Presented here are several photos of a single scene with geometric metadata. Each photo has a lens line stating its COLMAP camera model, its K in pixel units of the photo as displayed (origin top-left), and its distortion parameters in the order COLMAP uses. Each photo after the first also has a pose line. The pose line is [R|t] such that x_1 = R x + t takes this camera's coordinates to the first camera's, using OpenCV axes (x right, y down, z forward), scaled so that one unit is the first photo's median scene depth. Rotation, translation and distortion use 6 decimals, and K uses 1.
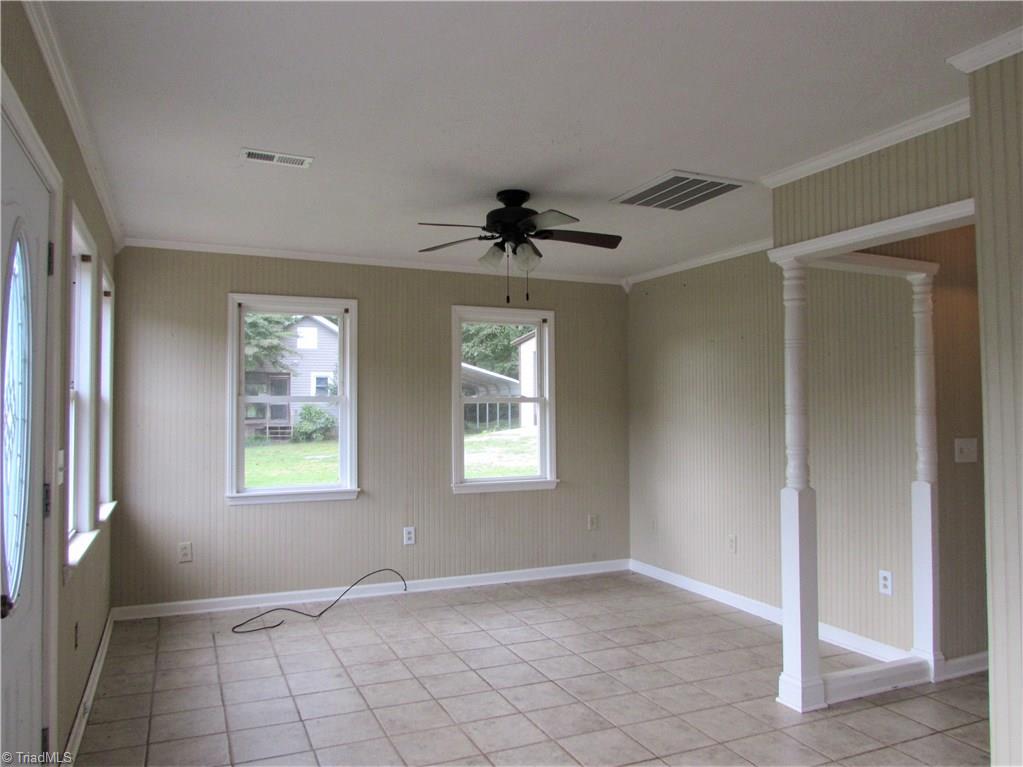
lens RADIAL K [[727.9, 0, 511.5], [0, 727.9, 383.5], [0, 0, 1]] dist [-0.038347, 0.007021]
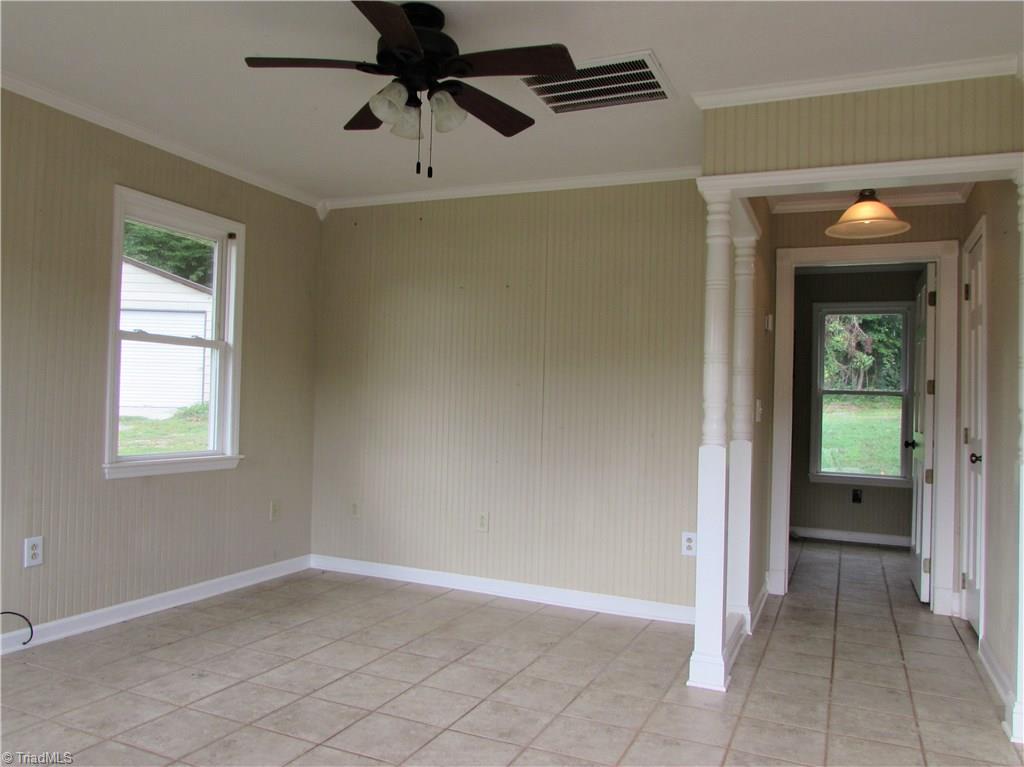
lens RADIAL K [[750.8, 0, 512.0], [0, 750.8, 383.5], [0, 0, 1]] dist [-0.034448, 0.012379]
pose [[0.747788, 0.041694, 0.662627, -0.308596], [-0.054764, 0.998499, -0.001025, 0.060811], [-0.661675, -0.035522, 0.748949, 0.344605]]
